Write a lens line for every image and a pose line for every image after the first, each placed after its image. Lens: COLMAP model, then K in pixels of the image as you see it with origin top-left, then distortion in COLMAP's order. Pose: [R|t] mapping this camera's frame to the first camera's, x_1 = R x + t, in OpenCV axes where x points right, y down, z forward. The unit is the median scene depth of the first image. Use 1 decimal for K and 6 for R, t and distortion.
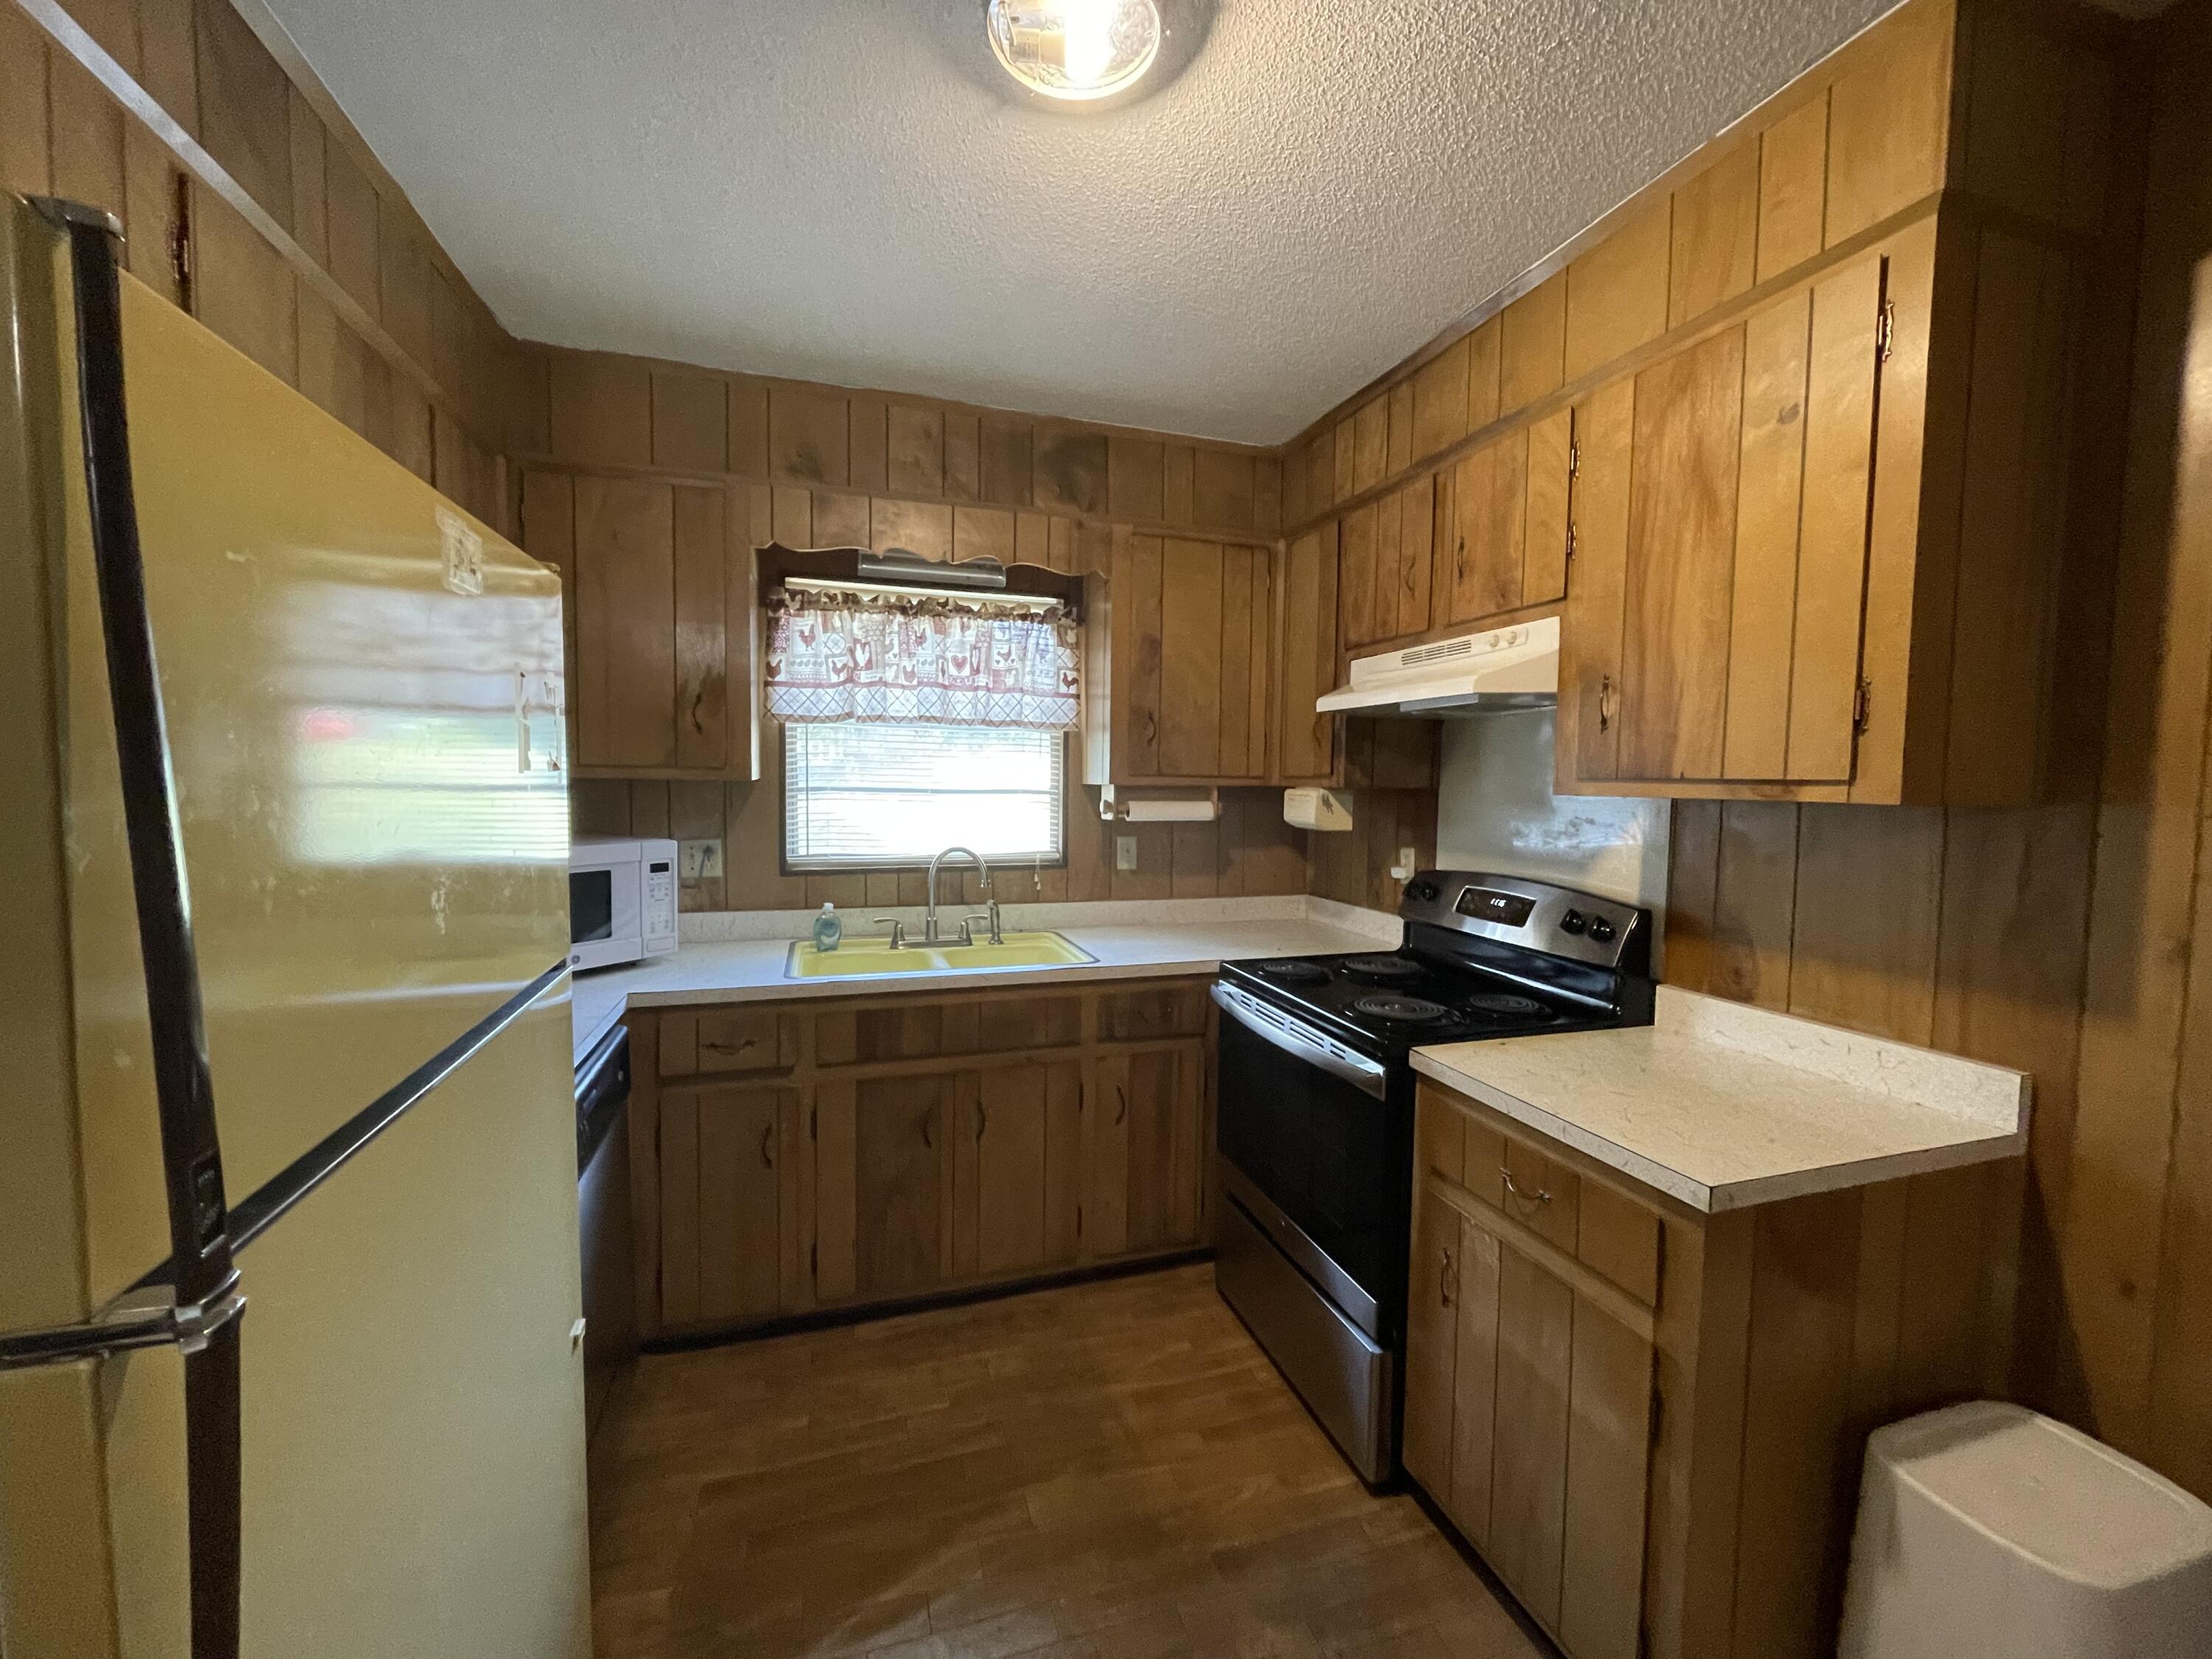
lens RADIAL K [[882.9, 0, 1105.9], [0, 882.9, 825.4], [0, 0, 1]] dist [-0.000319, -0.000039]
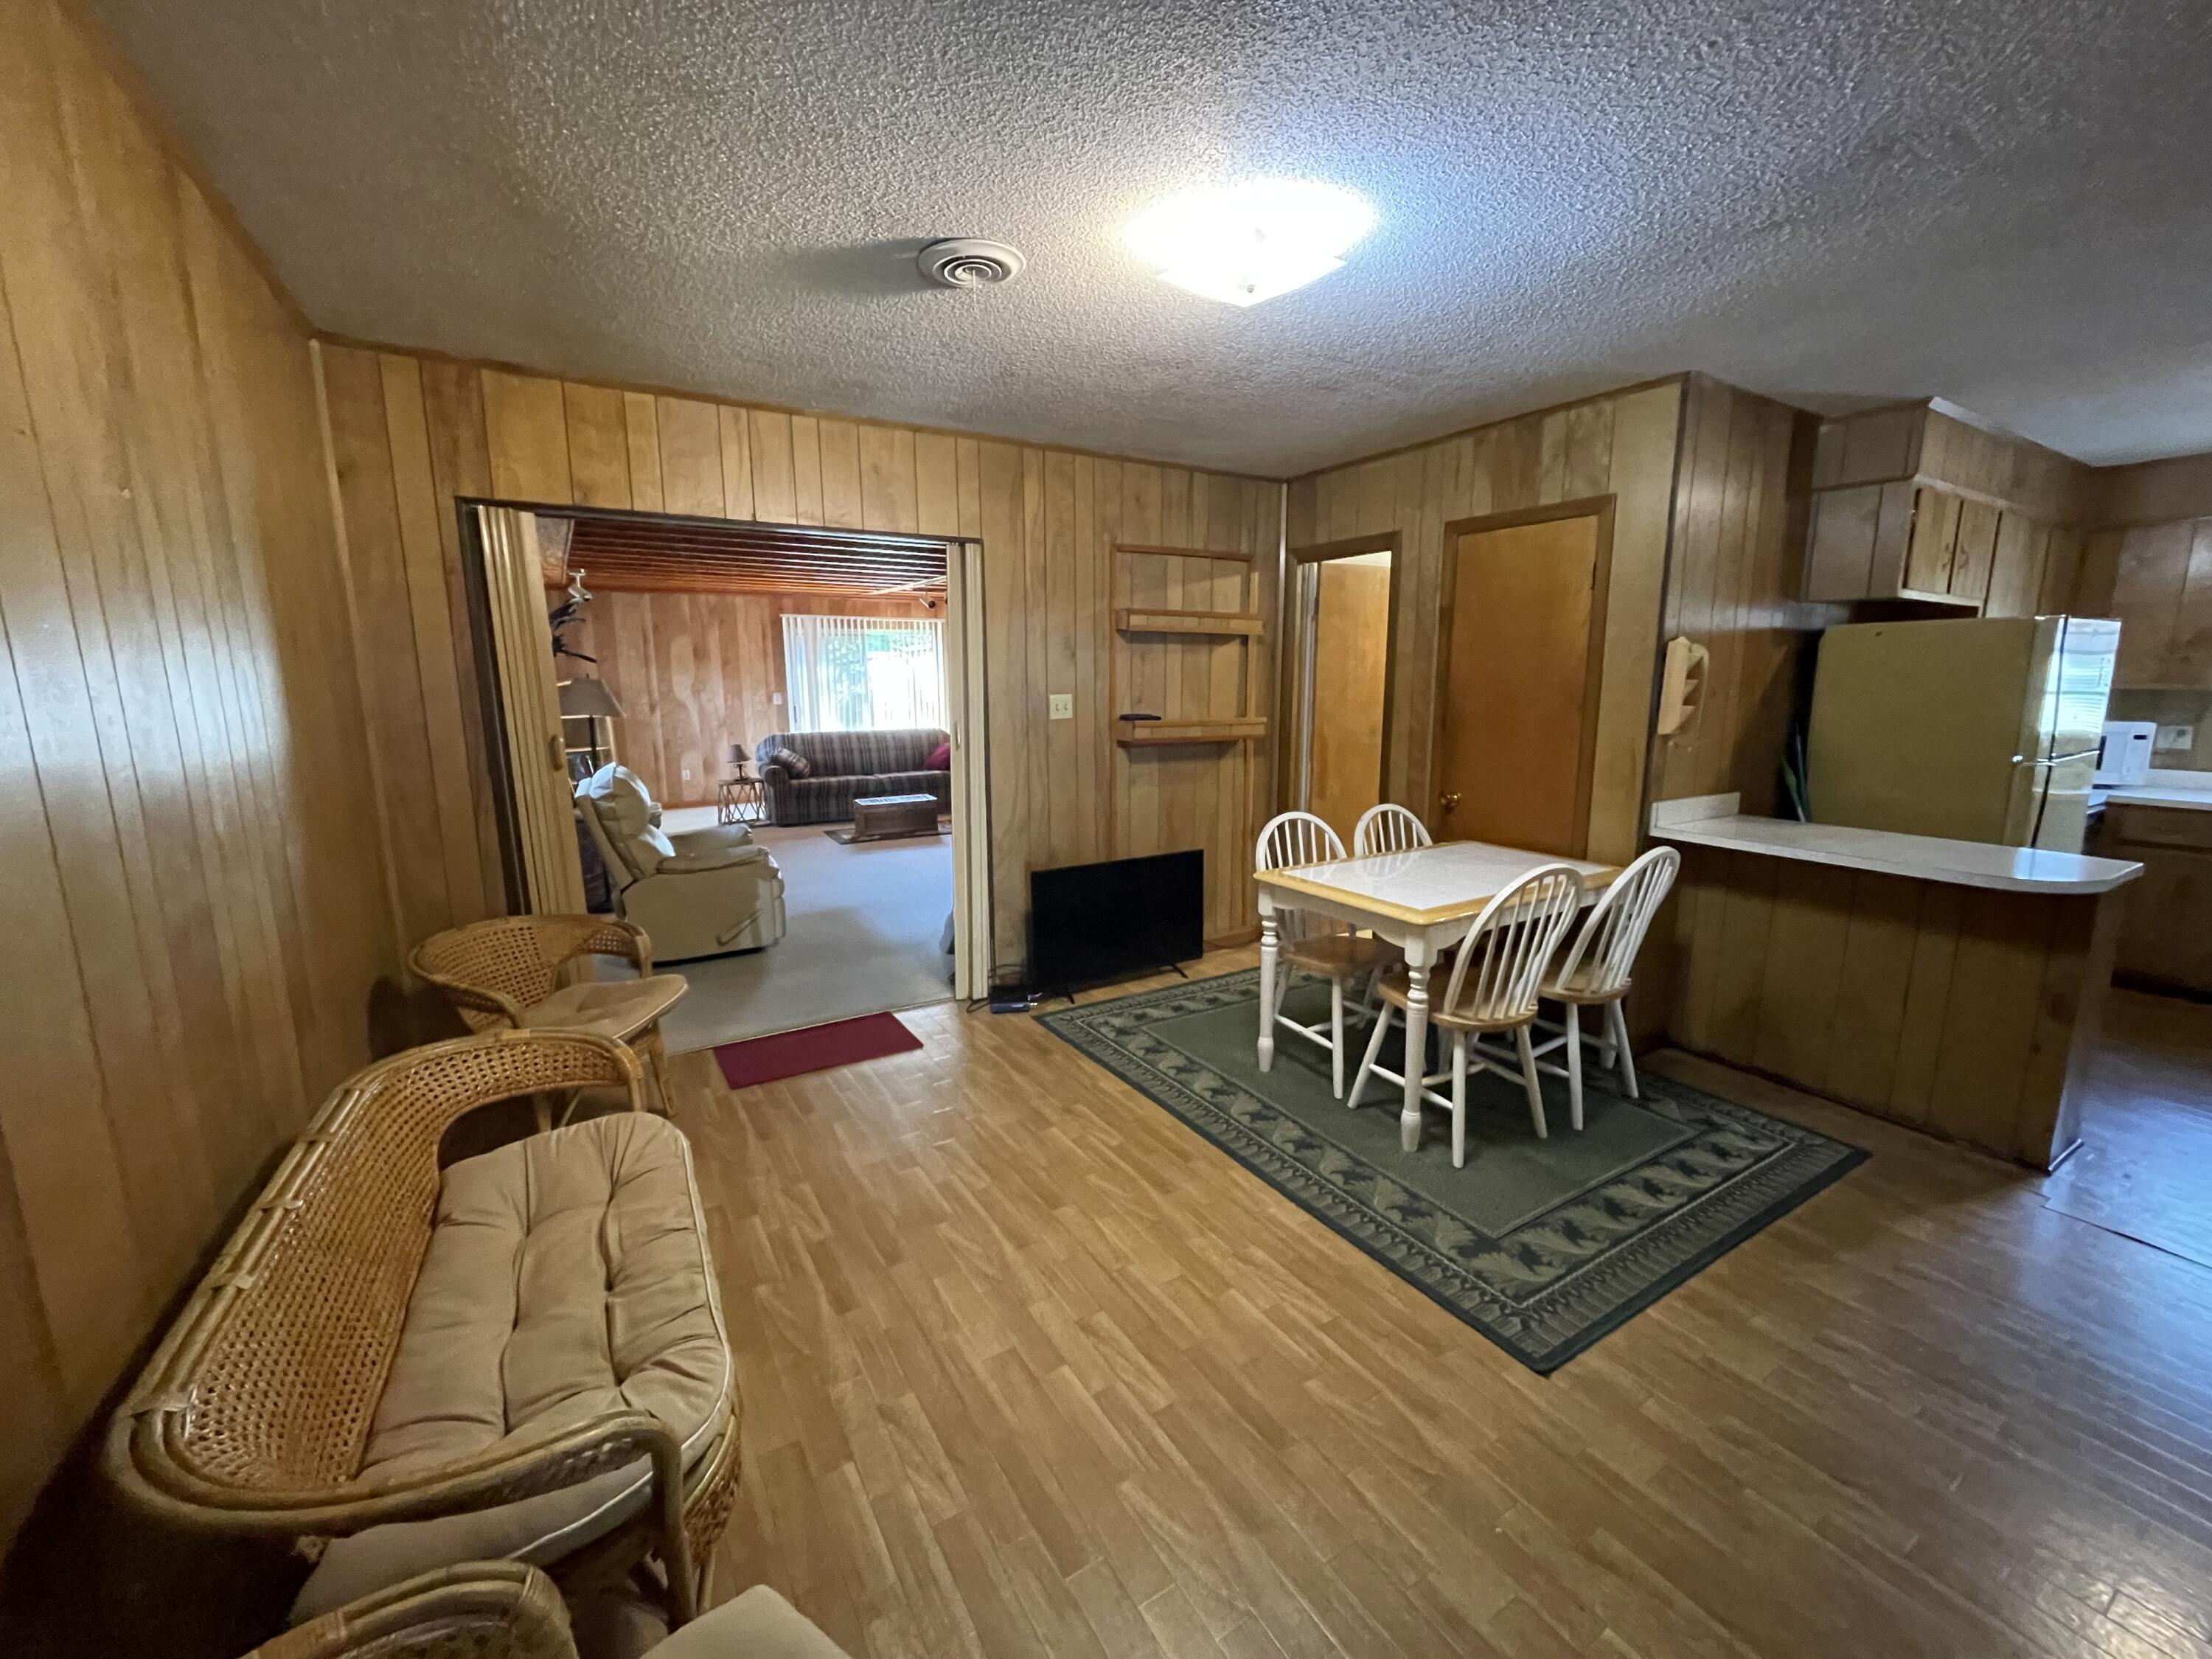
lens RADIAL K [[882.9, 0, 1108.5], [0, 882.9, 829.5], [0, 0, 1]] dist [-0.000319, -0.000039]
pose [[0.249310, 0.138829, -0.958421, 0.659786], [-0.039305, 0.990306, 0.133223, 0.067885], [0.967626, 0.004457, 0.252350, -1.362766]]
